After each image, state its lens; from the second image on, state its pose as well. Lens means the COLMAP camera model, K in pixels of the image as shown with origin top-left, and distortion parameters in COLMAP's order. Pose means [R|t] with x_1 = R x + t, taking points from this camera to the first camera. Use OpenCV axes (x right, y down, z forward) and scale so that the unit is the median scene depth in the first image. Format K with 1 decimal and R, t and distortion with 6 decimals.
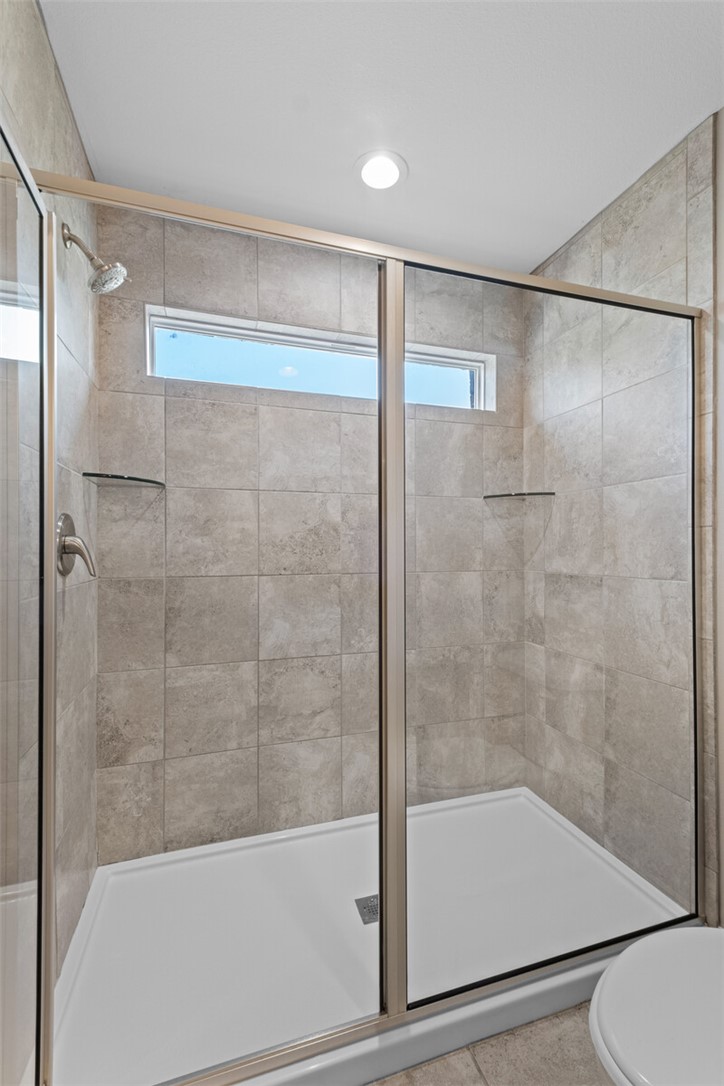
lens RADIAL K [[476.2, 0, 365.9], [0, 476.2, 543.2], [0, 0, 1]] dist [0.003023, -0.003039]
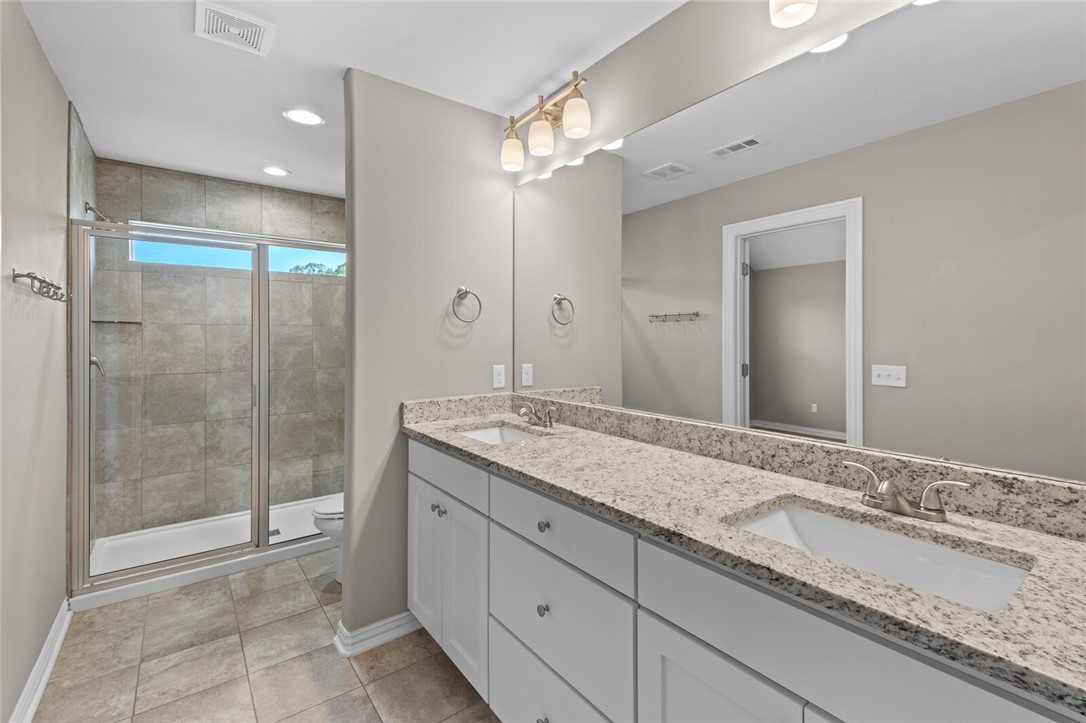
lens RADIAL K [[476.2, 0, 548.6], [0, 476.2, 337.3], [0, 0, 1]] dist [0.003023, -0.003039]
pose [[0.938402, -0.000393, 0.345544, 0.368747], [0.000171, 1.000000, 0.000674, -0.067493], [-0.345545, -0.000574, 0.938402, -1.136584]]
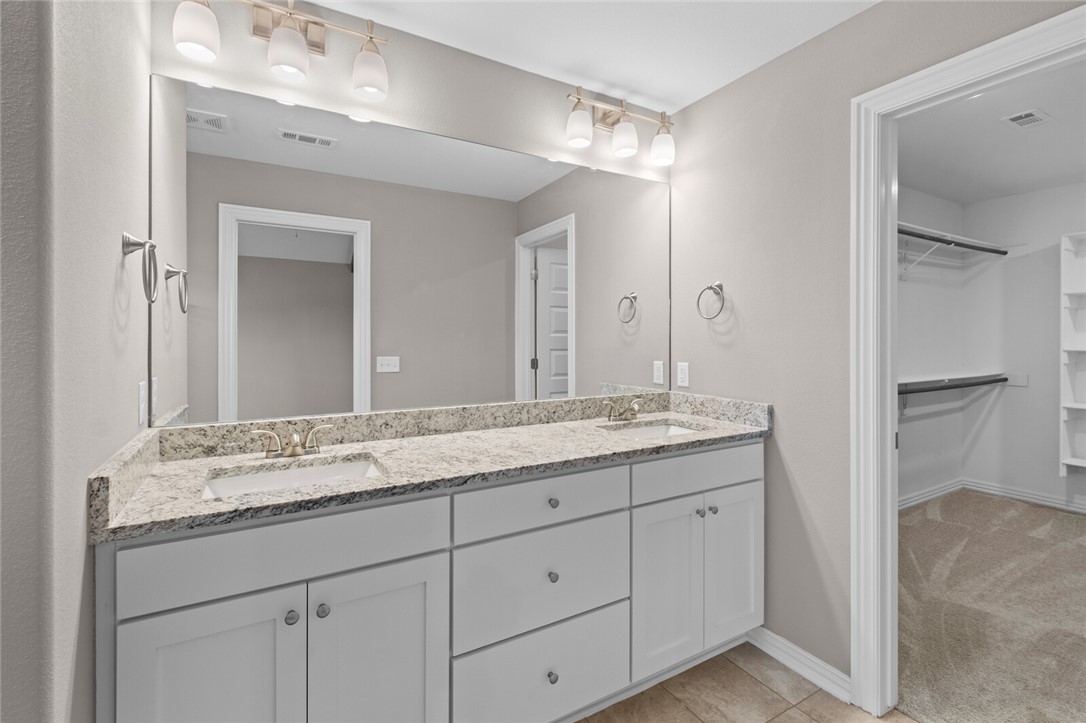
lens RADIAL K [[476.2, 0, 539.9], [0, 476.2, 342.2], [0, 0, 1]] dist [0.003023, -0.003039]
pose [[-0.209093, -0.012748, 0.977813, -1.350228], [-0.006316, 0.999912, 0.011686, -0.059197], [-0.977875, -0.003732, -0.209155, 1.613873]]
